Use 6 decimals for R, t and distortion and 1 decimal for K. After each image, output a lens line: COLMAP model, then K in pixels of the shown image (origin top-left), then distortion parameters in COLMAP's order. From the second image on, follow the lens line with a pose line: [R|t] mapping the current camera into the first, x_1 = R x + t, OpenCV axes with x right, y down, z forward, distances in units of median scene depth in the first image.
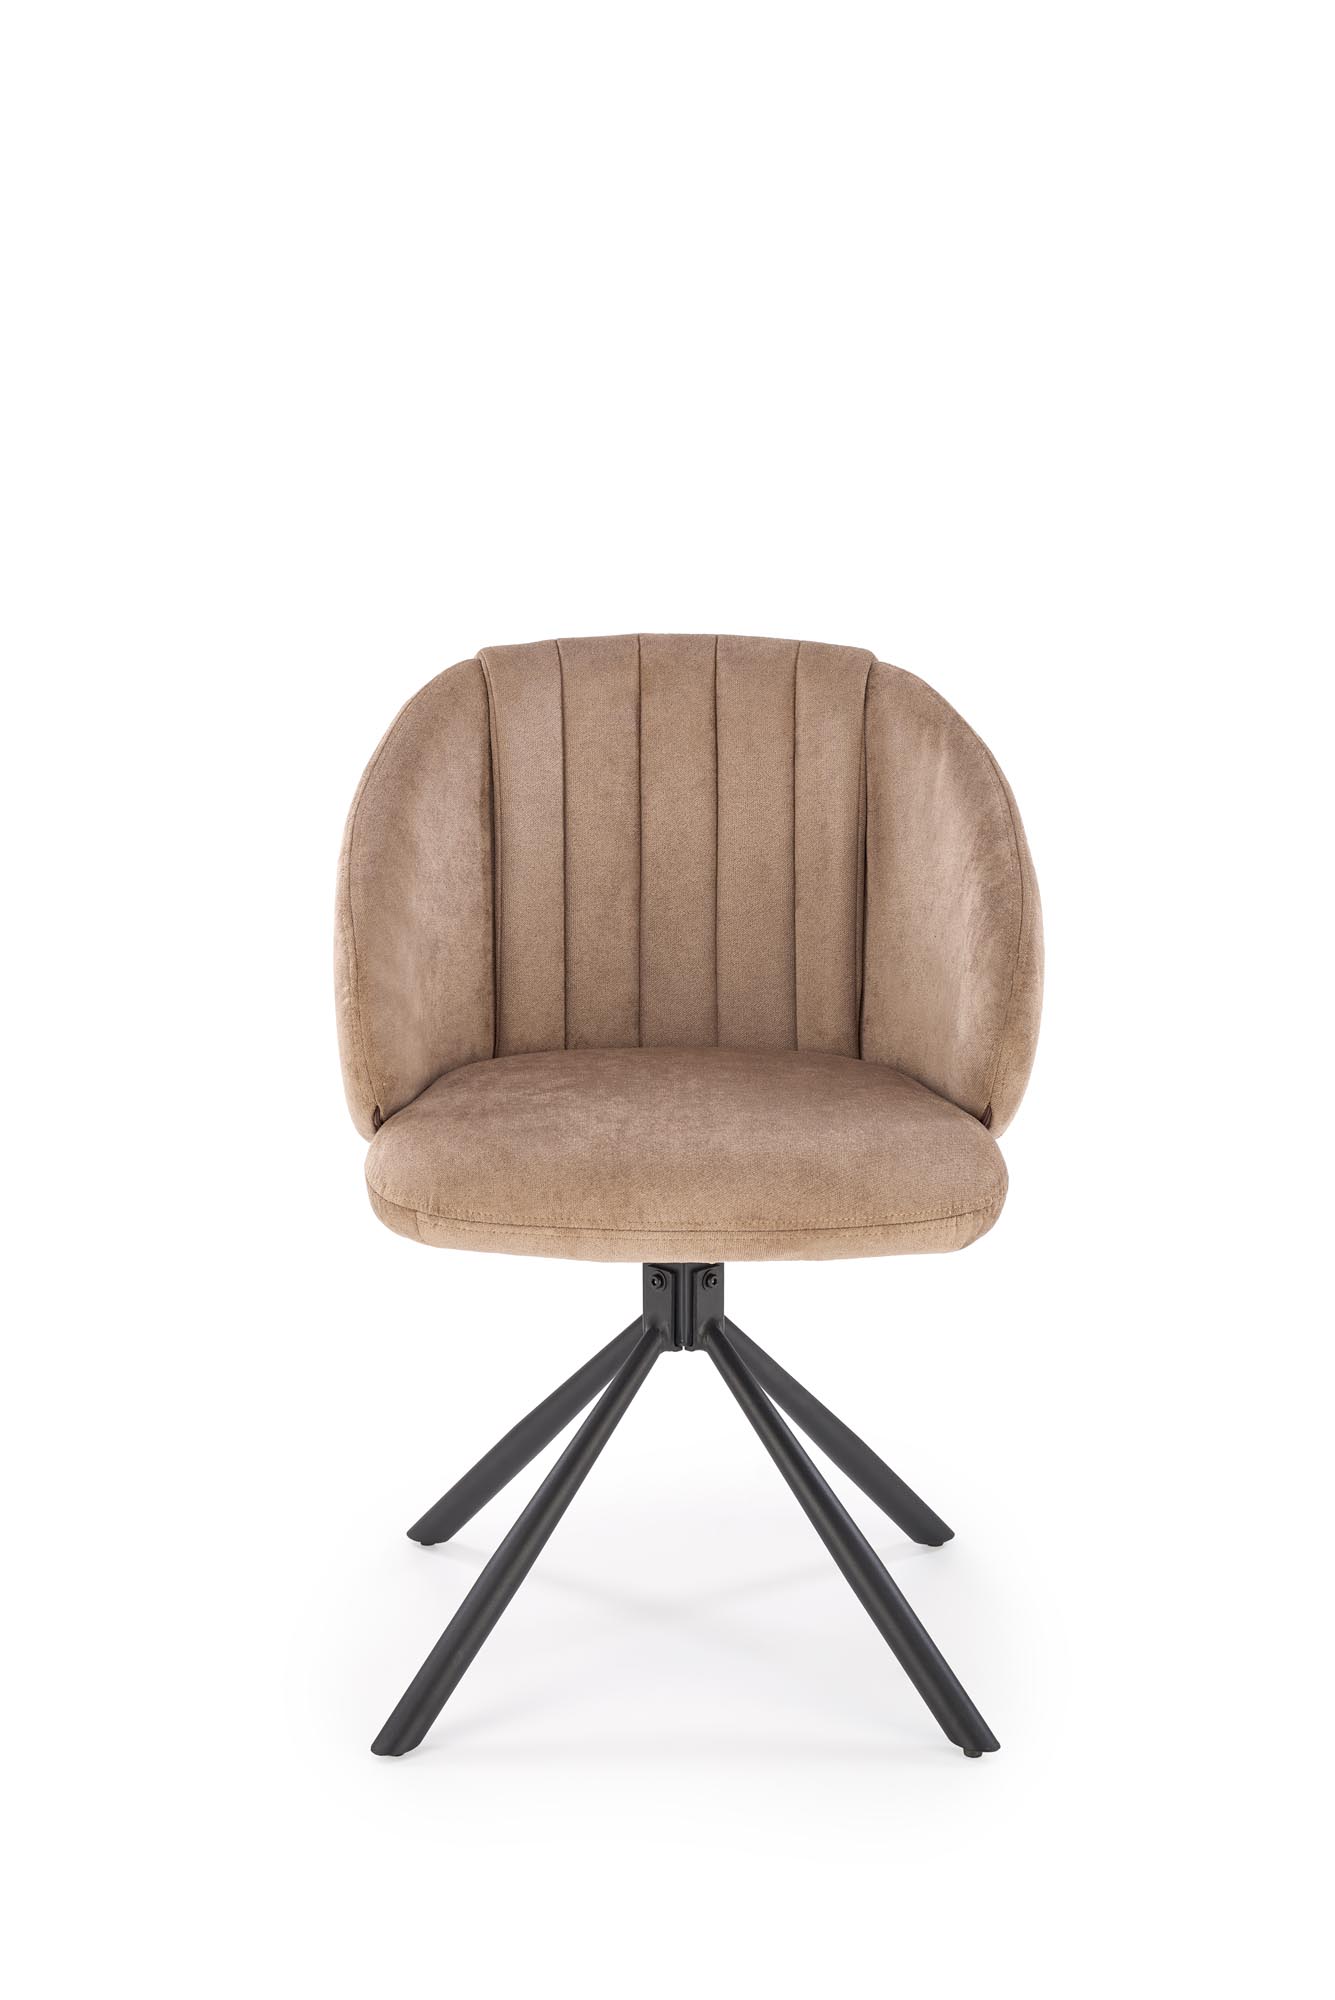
lens RADIAL K [[3884.3, 0, 667.5], [0, 3884.3, 1000.0], [0, 0, 1]] dist [0.023599, 0.021535]
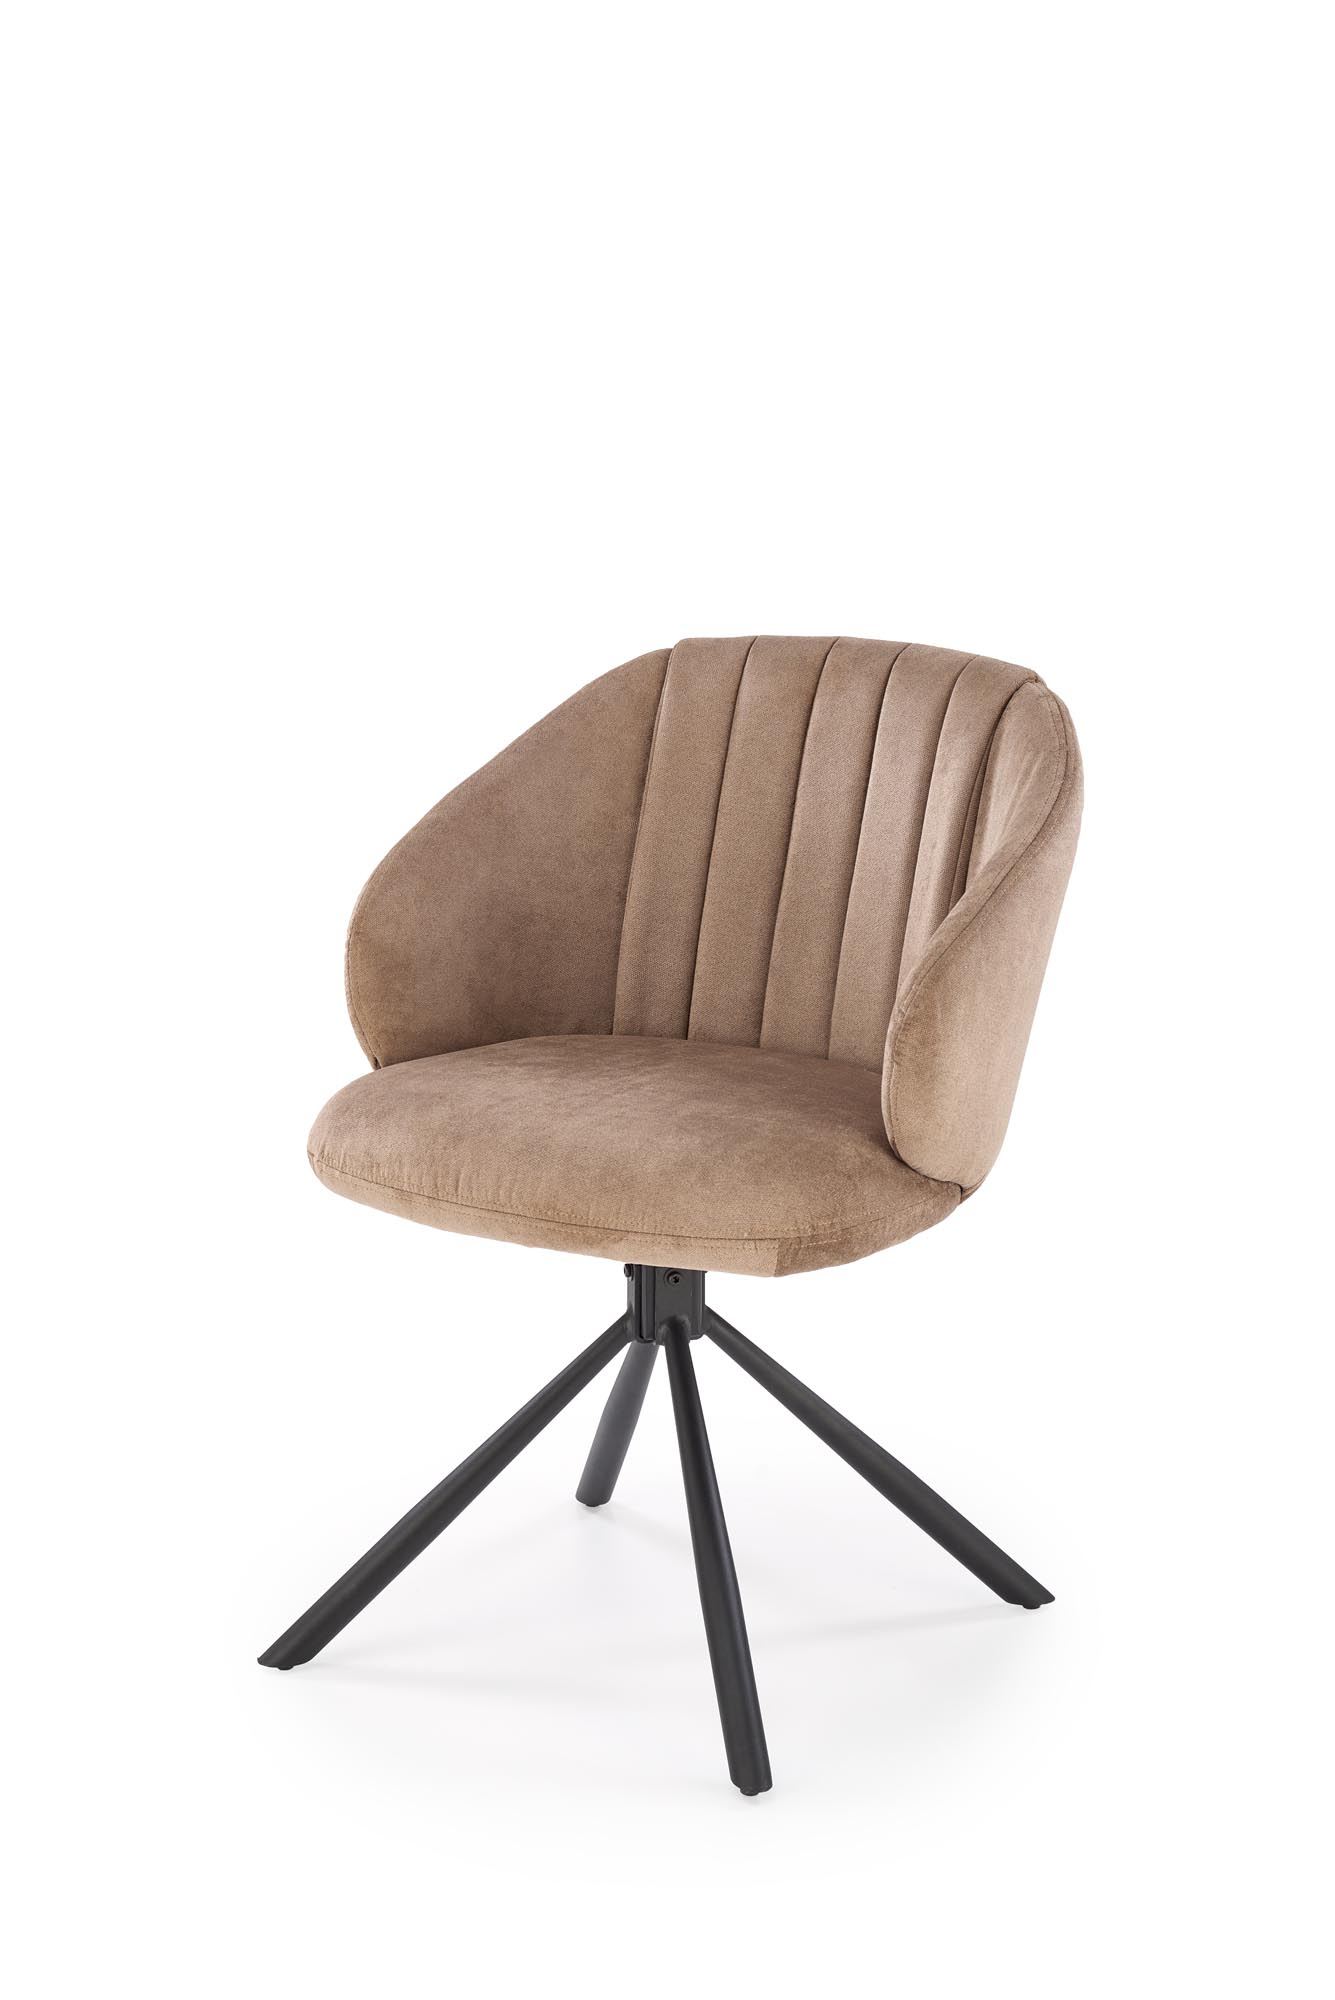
lens RADIAL K [[3884.3, 0, 667.5], [0, 3884.3, 1000.0], [0, 0, 1]] dist [0.023599, 0.021535]
pose [[0.839723, 0.122834, -0.528939, 0.505011], [-0.123590, 0.991747, 0.034103, -0.031202], [0.528763, 0.036734, 0.847974, 0.138797]]
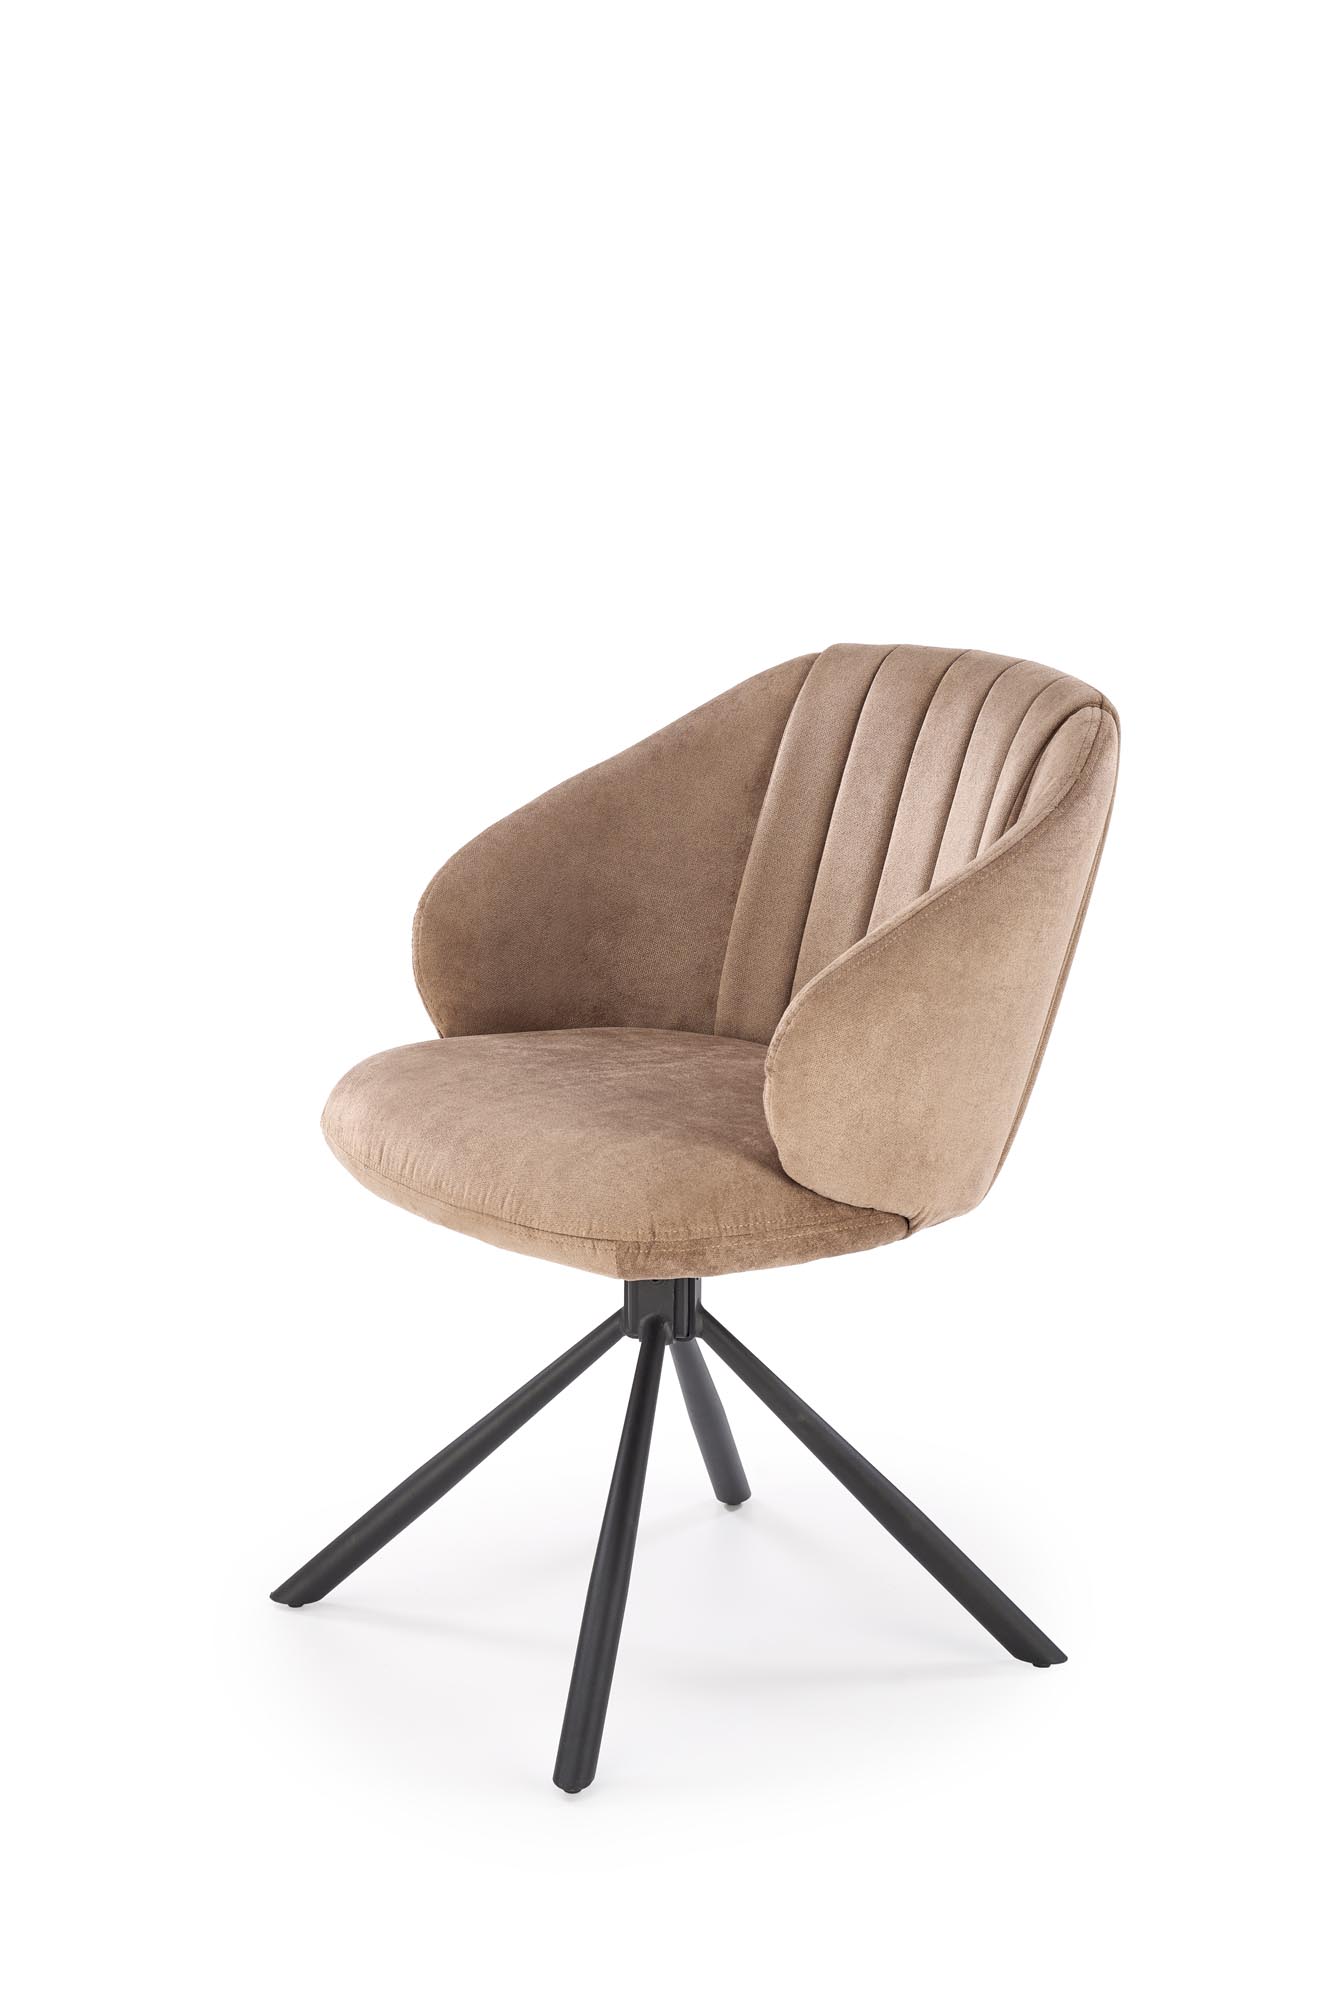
lens RADIAL K [[3884.3, 0, 667.5], [0, 3884.3, 1000.0], [0, 0, 1]] dist [0.023599, 0.021535]
pose [[0.549011, 0.189166, -0.814127, 0.776861], [-0.190041, 0.976791, 0.098806, -0.092528], [0.813923, 0.100472, 0.572218, 0.399650]]
